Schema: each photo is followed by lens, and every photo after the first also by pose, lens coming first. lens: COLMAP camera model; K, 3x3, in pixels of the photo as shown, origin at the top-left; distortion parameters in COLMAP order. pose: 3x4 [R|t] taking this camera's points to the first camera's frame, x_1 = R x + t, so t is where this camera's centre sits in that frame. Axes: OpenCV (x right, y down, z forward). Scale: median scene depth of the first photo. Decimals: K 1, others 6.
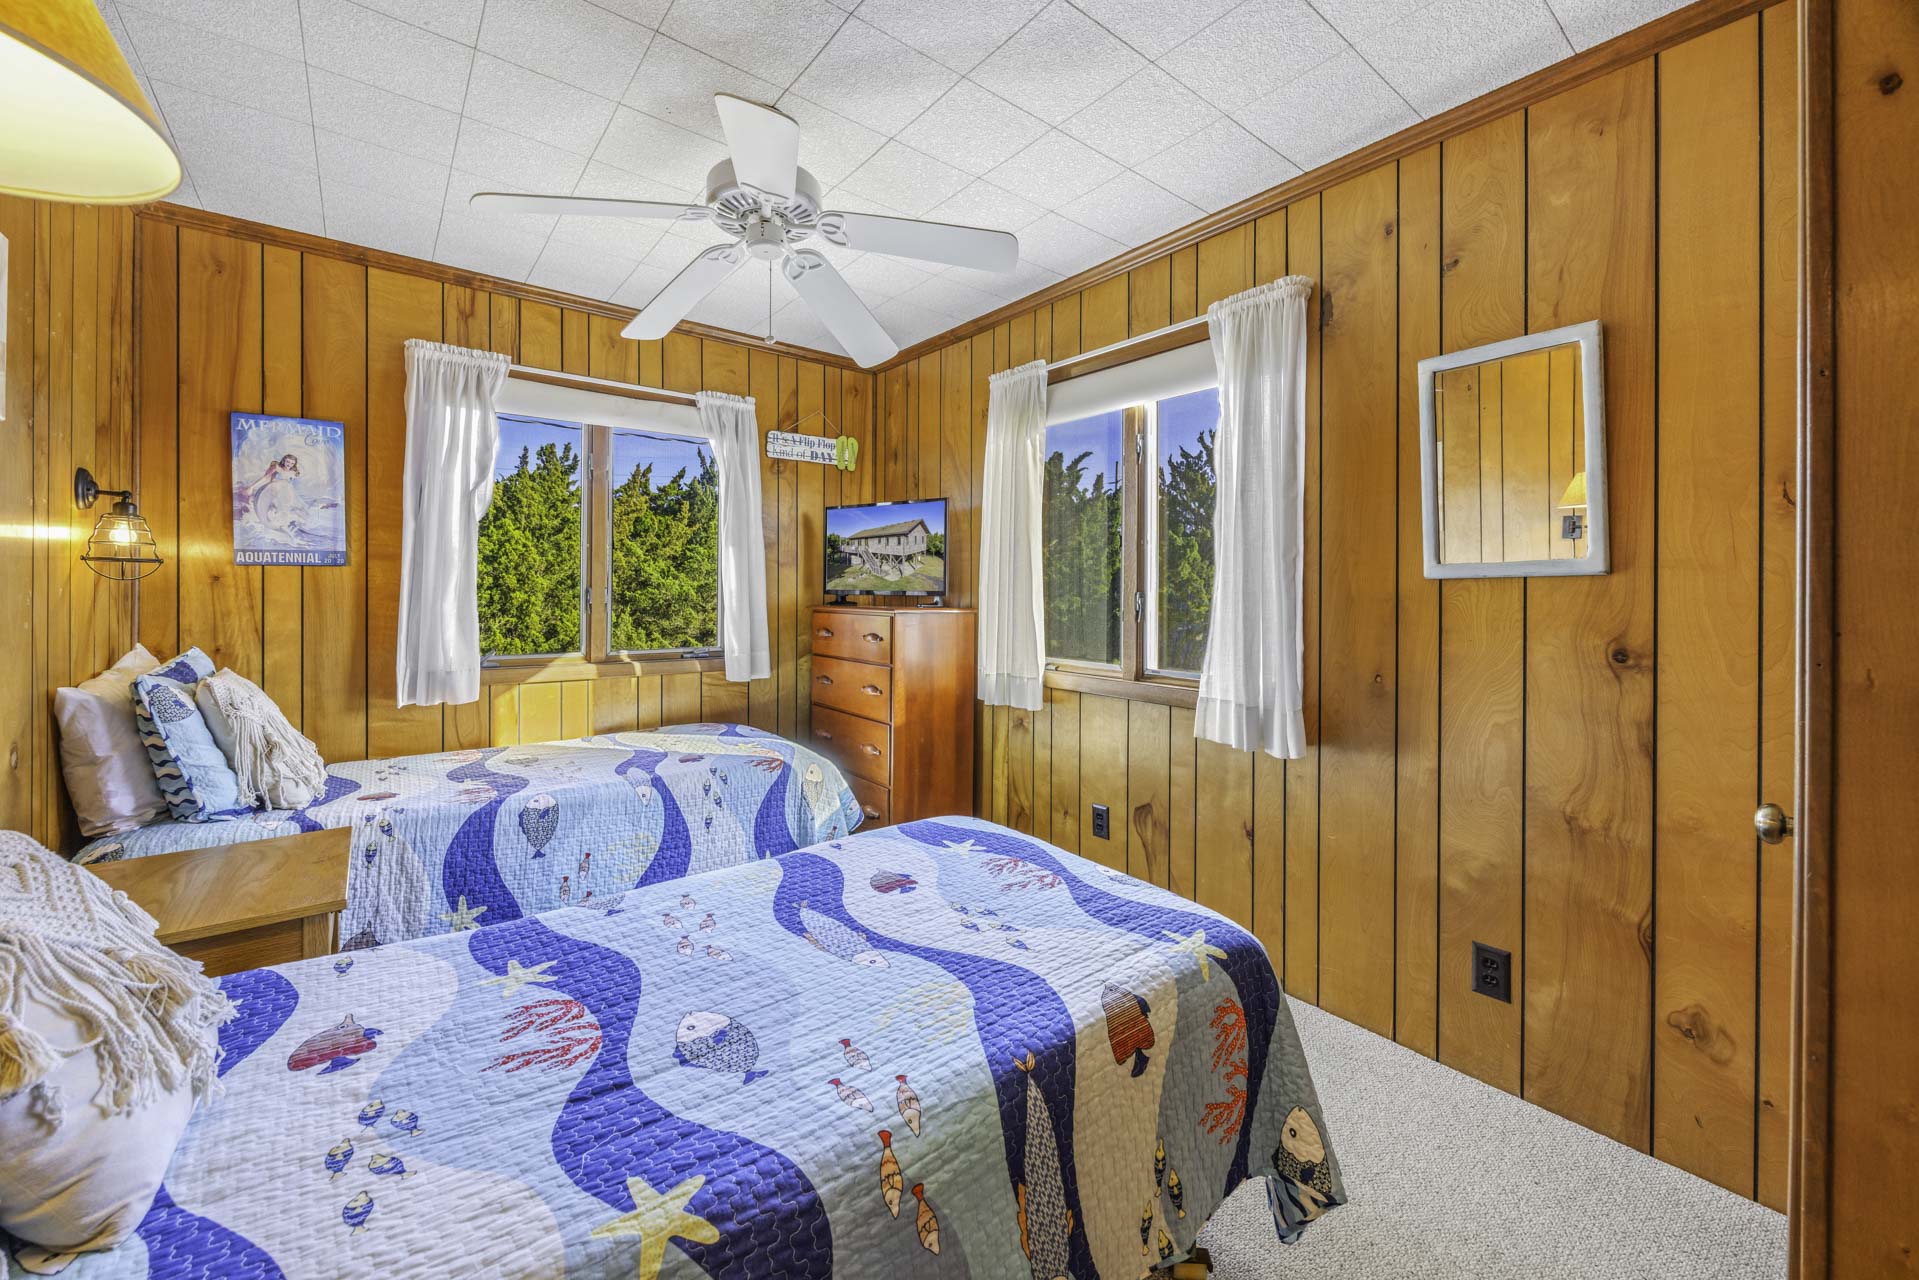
lens RADIAL K [[748.9, 0, 953.3], [0, 748.9, 581.1], [0, 0, 1]] dist [-0.005447, 0.000114]
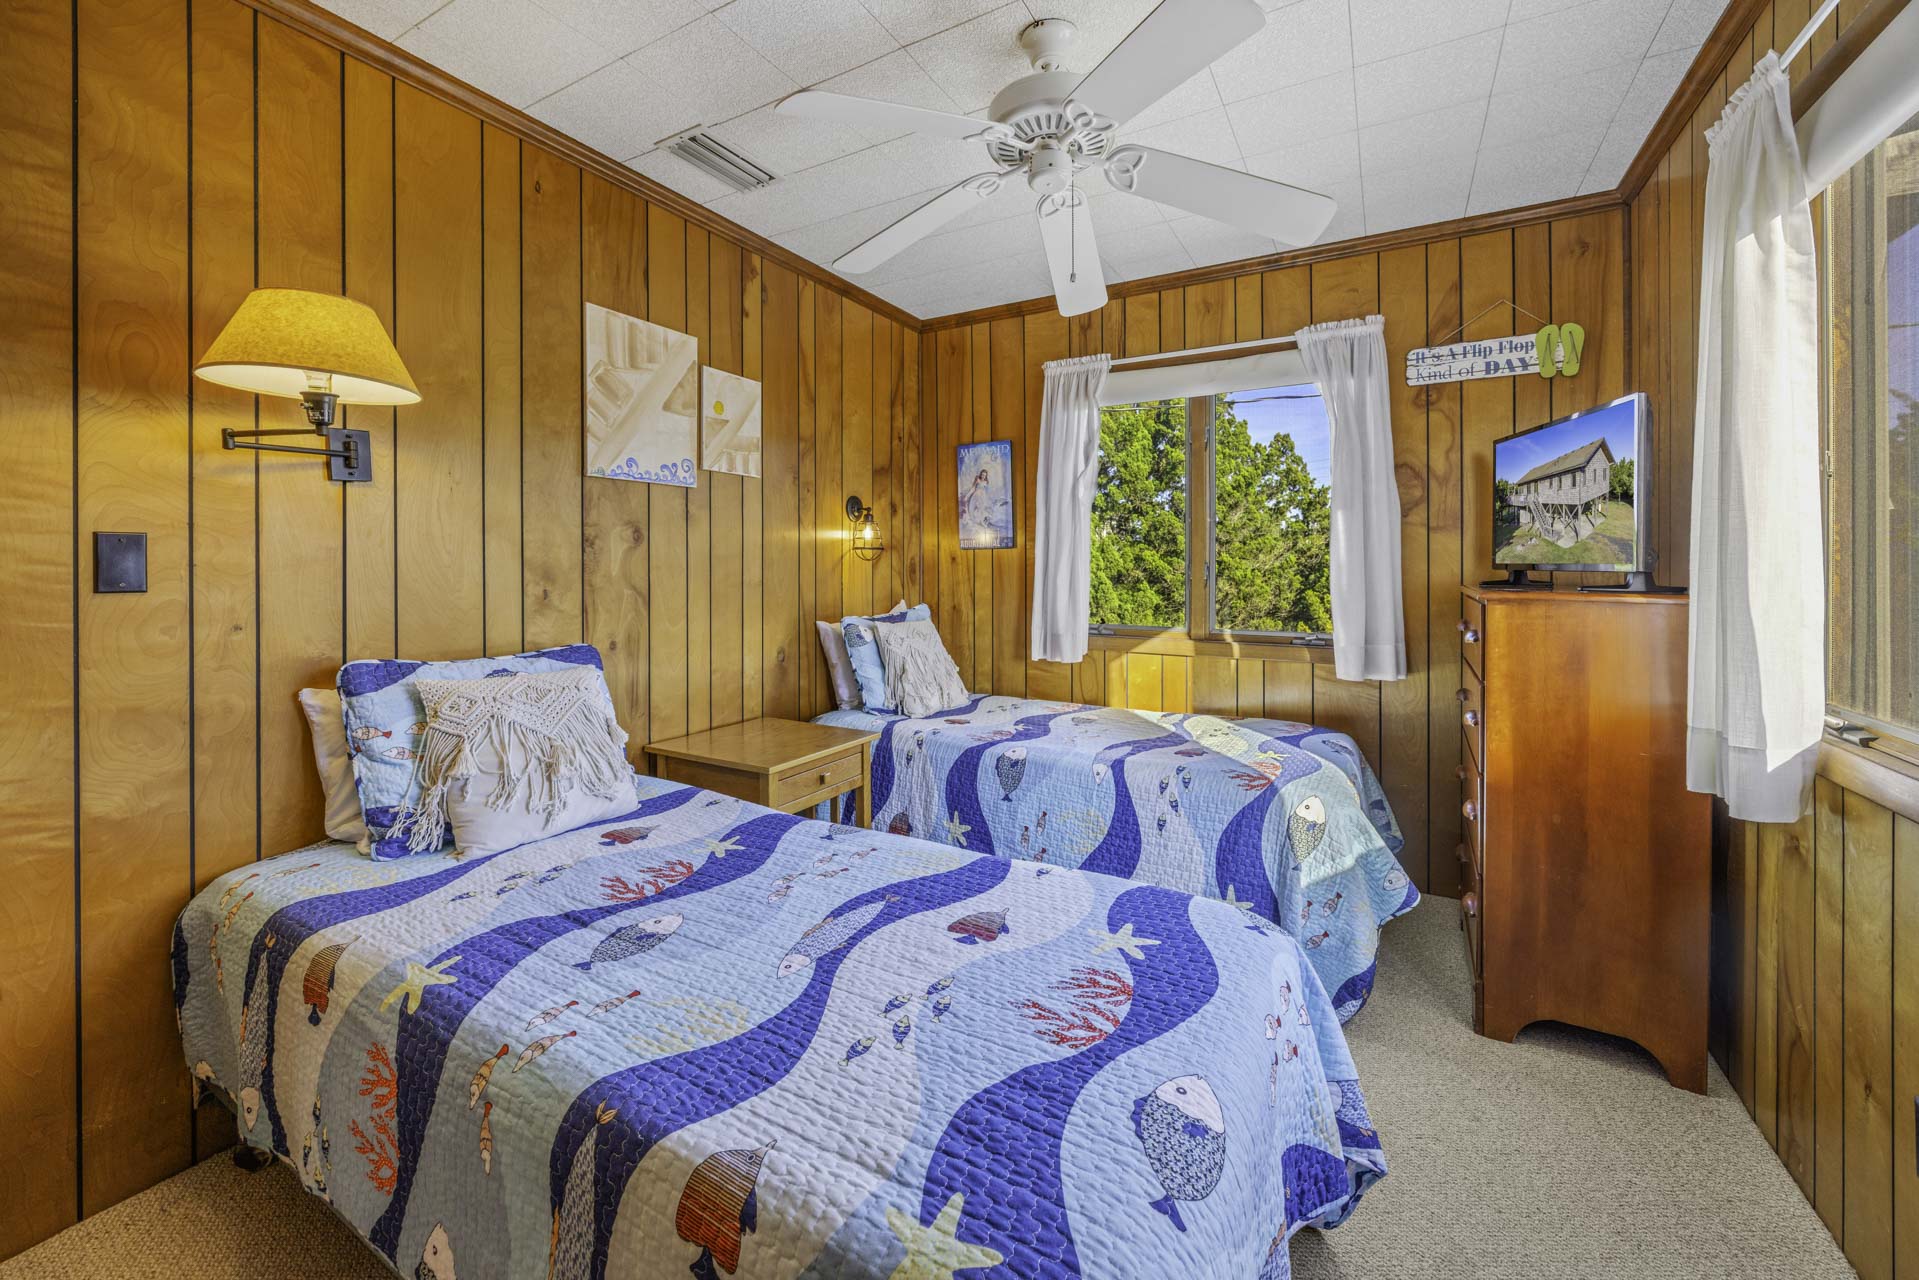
lens RADIAL K [[761.6, 0, 950.5], [0, 761.6, 560.7], [0, 0, 1]] dist [-0.003069, 0.000222]
pose [[0.363776, -0.012034, -0.931409, 0.439803], [0.013865, 0.999876, -0.007503, 0.011434], [0.931383, -0.010184, 0.363898, 0.446868]]
